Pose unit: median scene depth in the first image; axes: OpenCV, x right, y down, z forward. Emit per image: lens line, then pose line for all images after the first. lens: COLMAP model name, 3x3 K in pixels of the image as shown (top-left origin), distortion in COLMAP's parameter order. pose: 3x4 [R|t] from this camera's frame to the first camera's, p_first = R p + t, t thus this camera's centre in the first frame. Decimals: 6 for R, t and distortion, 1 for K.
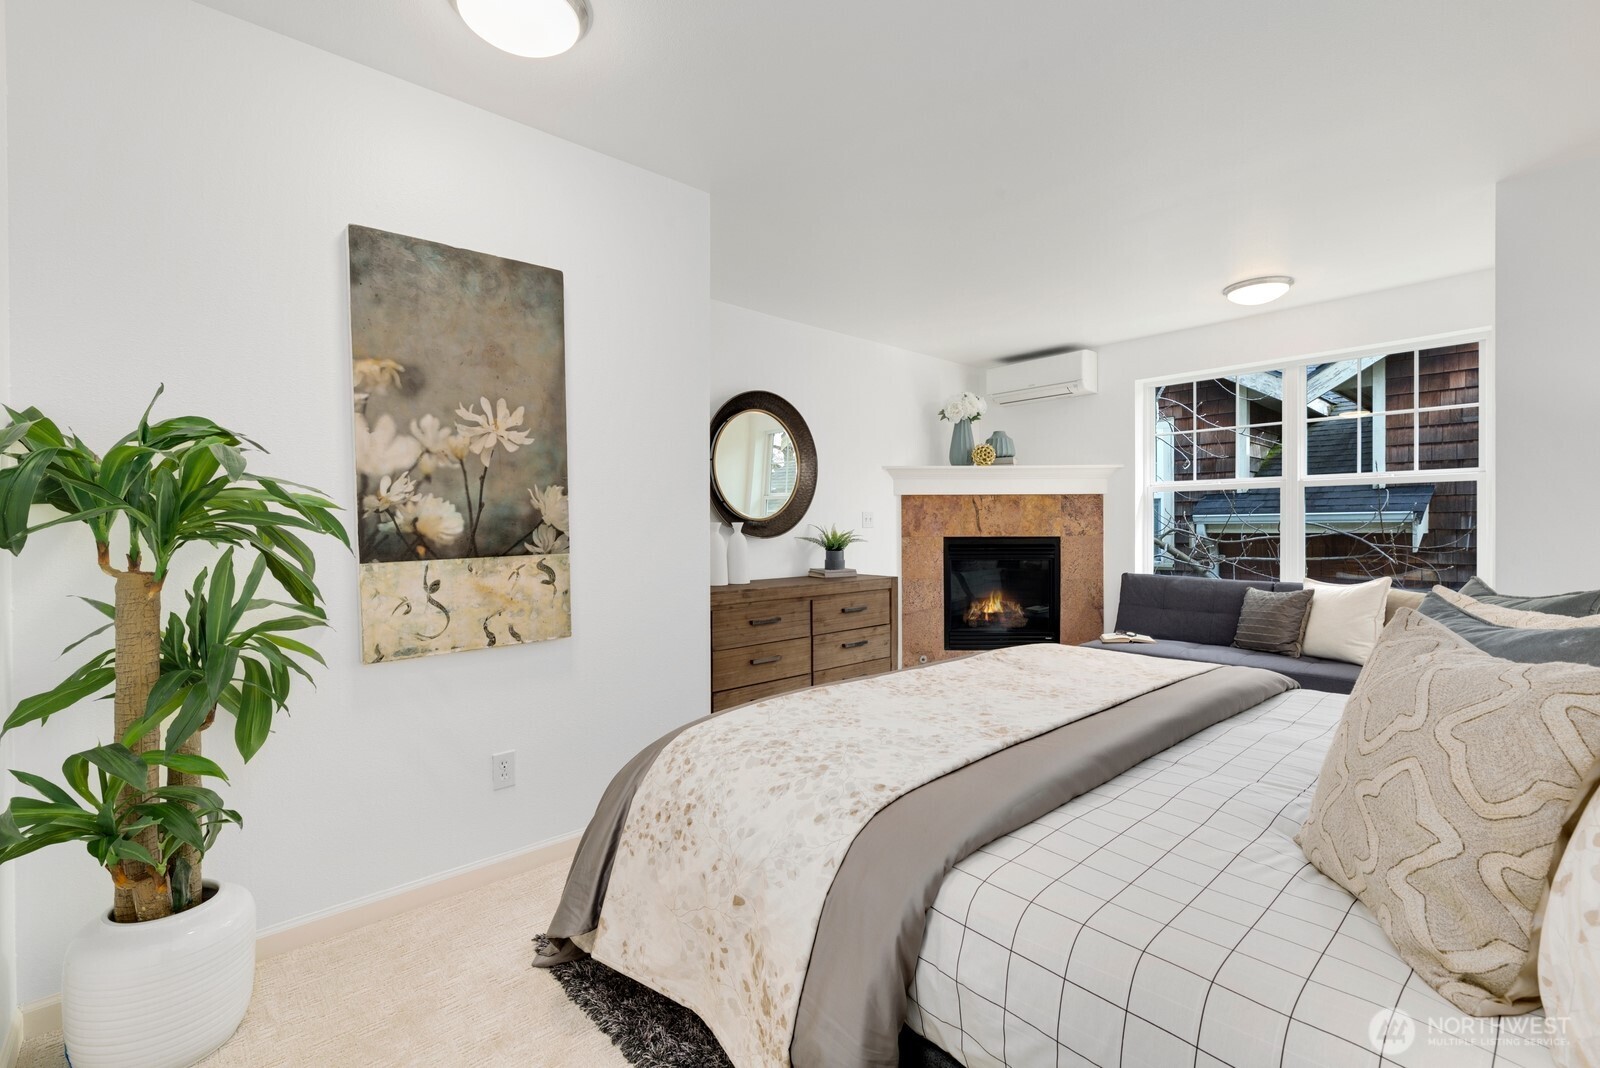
lens RADIAL K [[696.0, 0, 805.2], [0, 696.0, 527.7], [0, 0, 1]] dist [-0.000557, -0.000252]
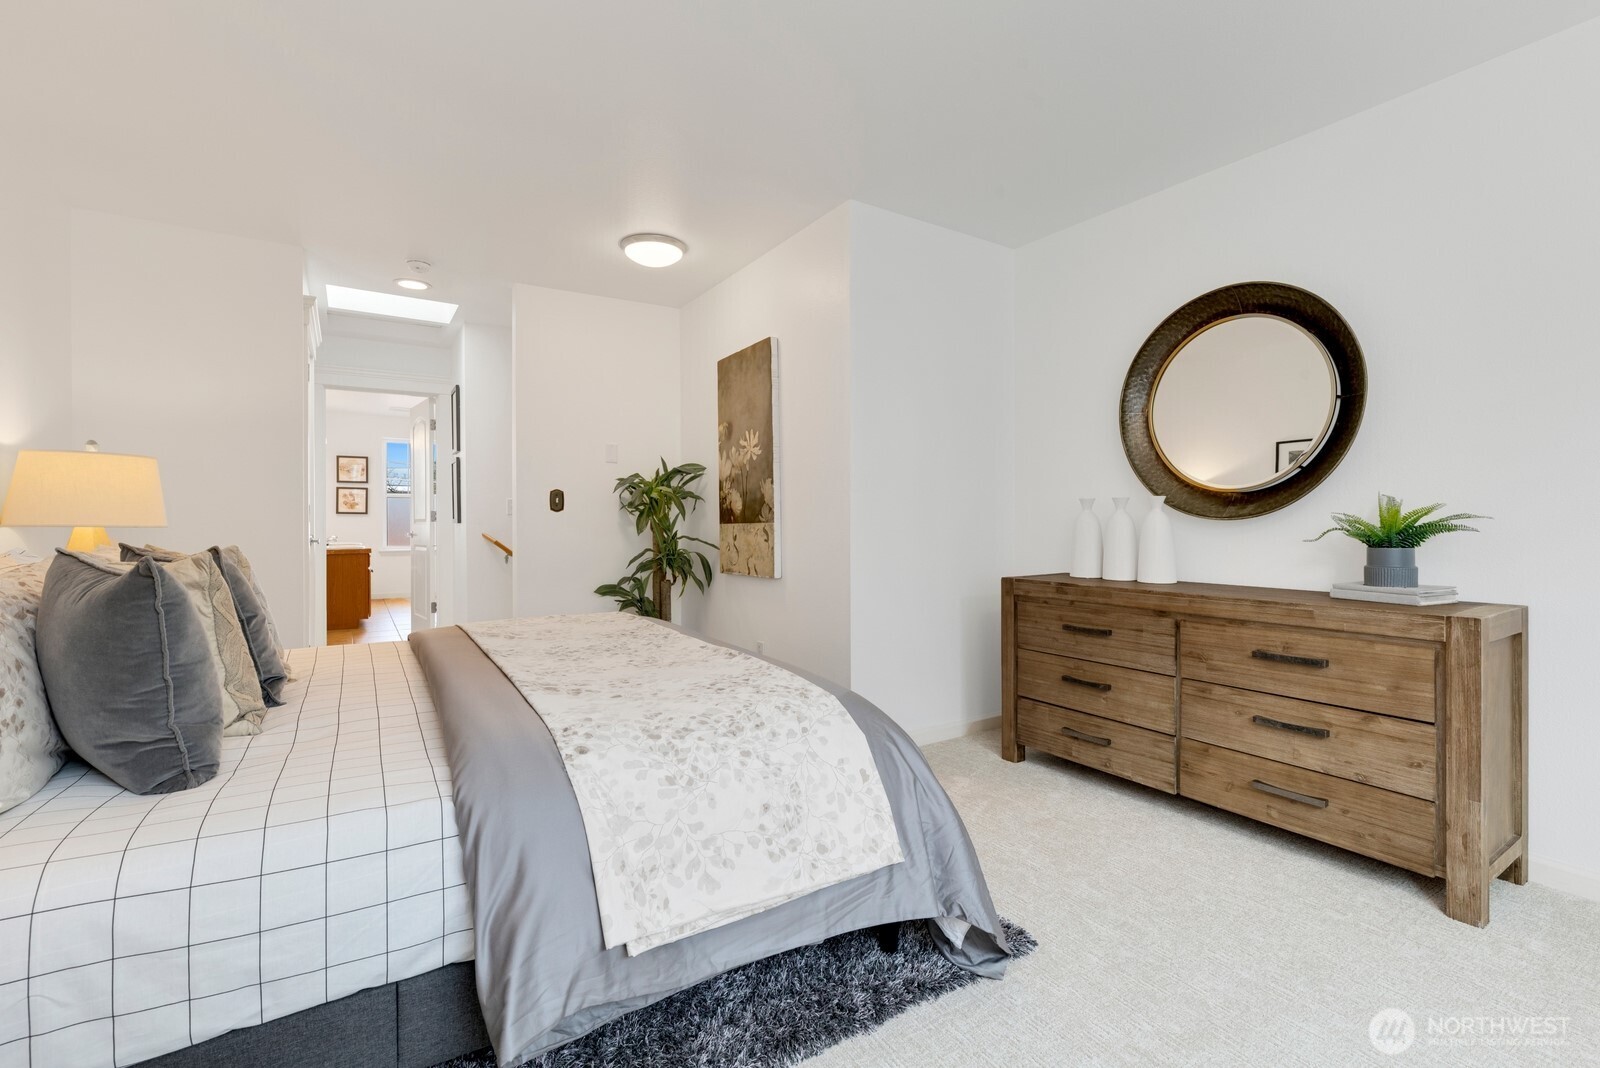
lens RADIAL K [[696.0, 0, 805.2], [0, 696.0, 527.7], [0, 0, 1]] dist [-0.000557, -0.000252]
pose [[-0.157924, 0.013613, -0.987357, 0.727759], [-0.002847, 0.999895, 0.014241, 0.017081], [0.987447, 0.005060, -0.157869, 0.840890]]
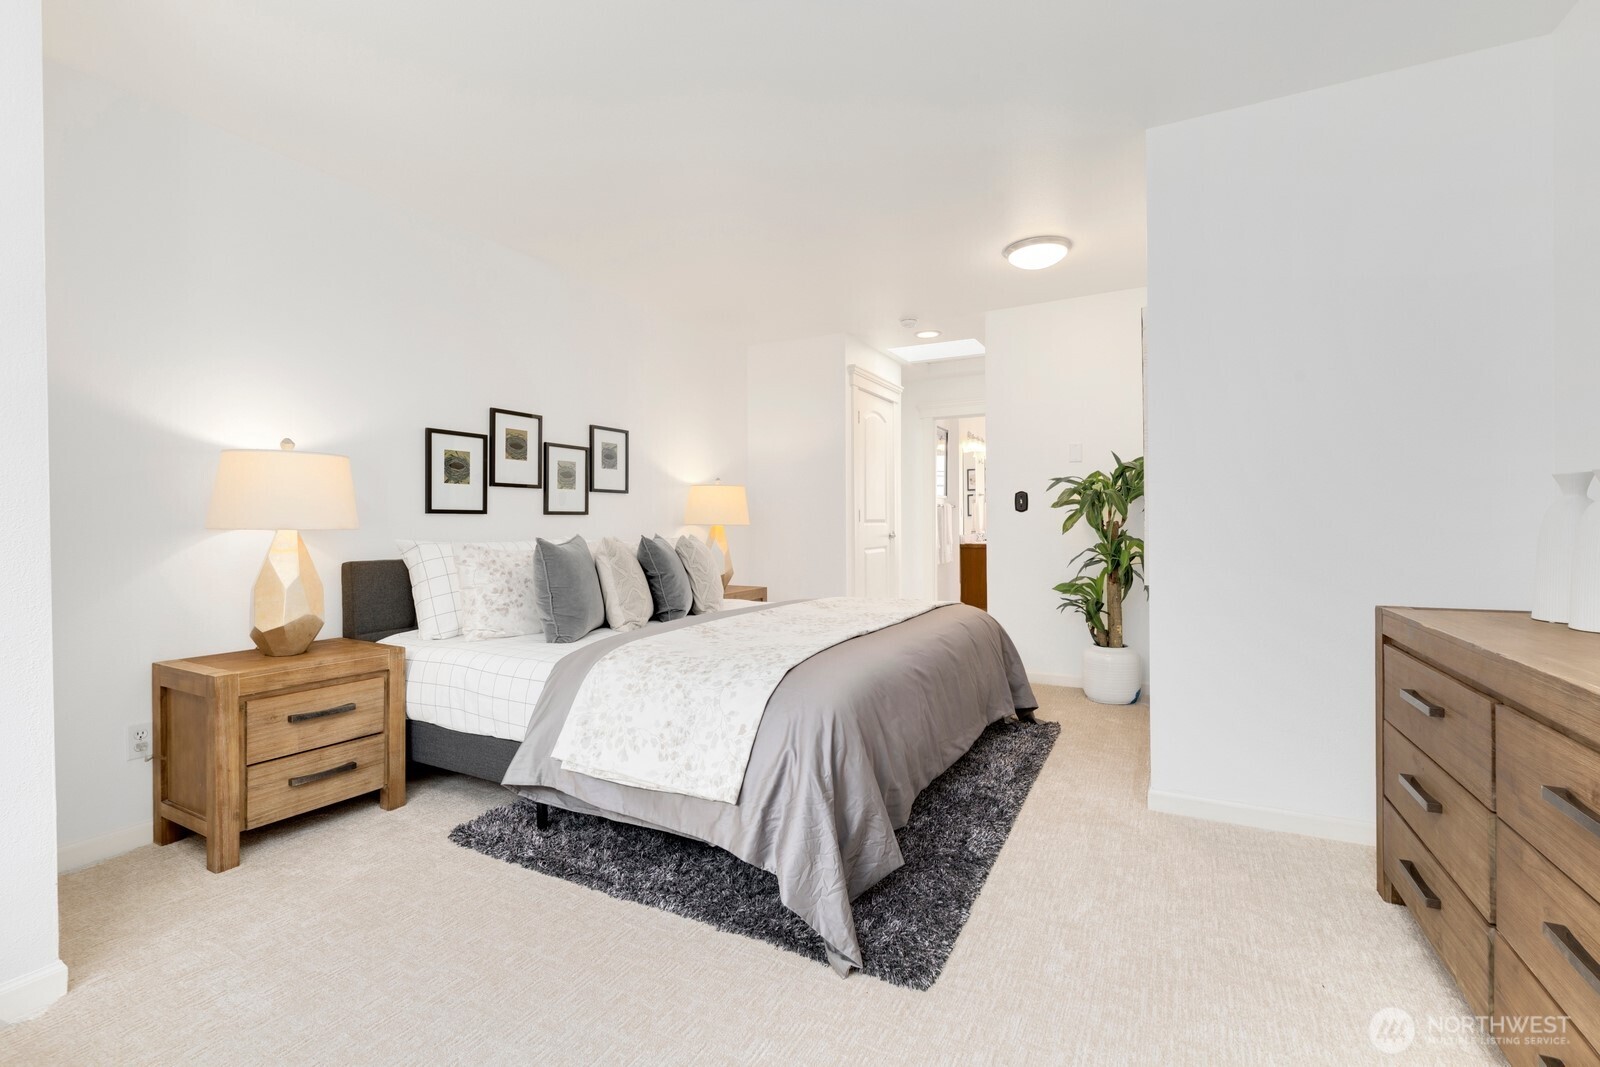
lens RADIAL K [[696.0, 0, 805.2], [0, 696.0, 527.2], [0, 0, 1]] dist [-0.000557, -0.000252]
pose [[-0.931570, 0.011599, -0.363377, 0.457761], [0.008278, 0.999909, 0.010695, 0.019202], [0.363467, 0.006955, -0.931581, 1.288188]]
